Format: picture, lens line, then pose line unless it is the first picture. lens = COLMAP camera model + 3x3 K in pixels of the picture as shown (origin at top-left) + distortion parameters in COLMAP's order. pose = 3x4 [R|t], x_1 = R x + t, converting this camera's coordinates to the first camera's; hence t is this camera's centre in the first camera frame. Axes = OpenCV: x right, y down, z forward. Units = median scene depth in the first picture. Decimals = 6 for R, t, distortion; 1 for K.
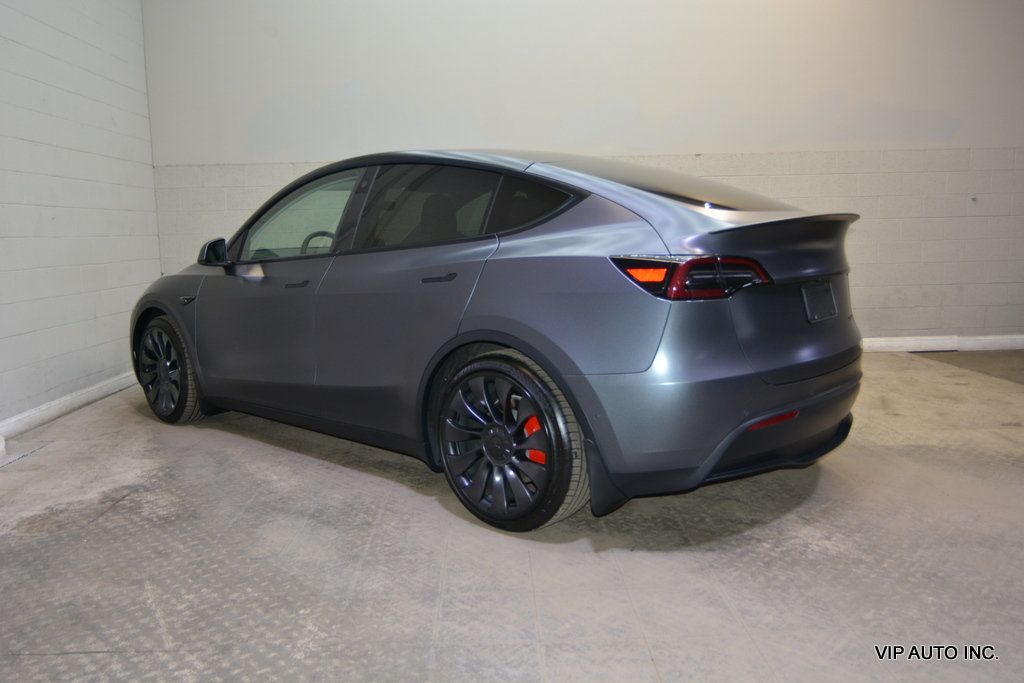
lens RADIAL K [[786.9, 0, 512.4], [0, 786.9, 330.9], [0, 0, 1]] dist [-0.015838, 0.015617]
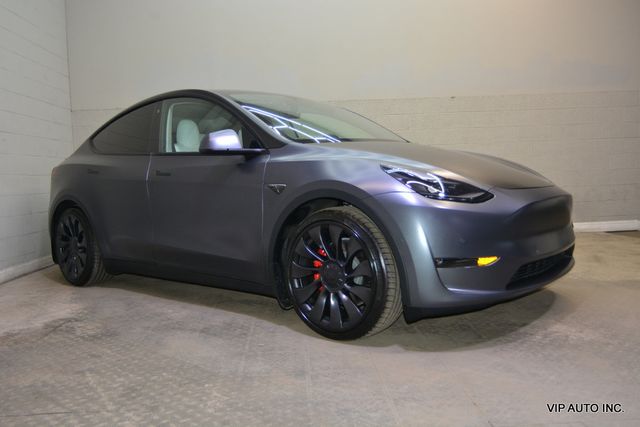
lens RADIAL K [[553.0, 0, 314.7], [0, 553.0, 214.4], [0, 0, 1]] dist [-0.026900, 0.023576]
pose [[0.999539, -0.020742, 0.022178, -0.086542], [0.022416, 0.996692, -0.078125, 0.126821], [-0.020484, 0.078586, 0.996697, 0.028553]]
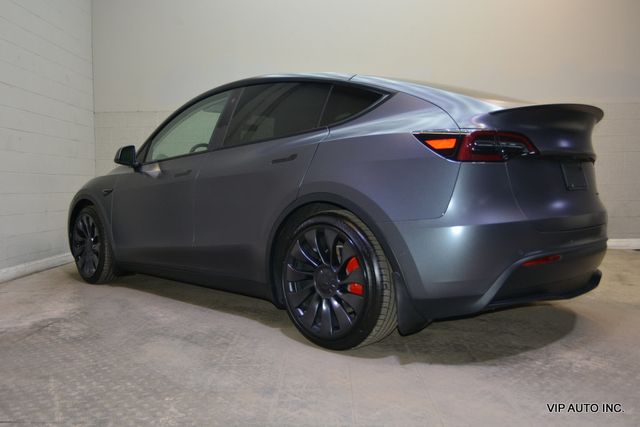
lens RADIAL K [[533.0, 0, 321.6], [0, 533.0, 214.3], [0, 0, 1]] dist [-0.014626, 0.014417]
pose [[0.998957, 0.010225, -0.044501, 0.012804], [-0.014329, 0.995573, -0.092888, 0.122034], [0.043354, 0.093429, 0.994682, 0.118463]]
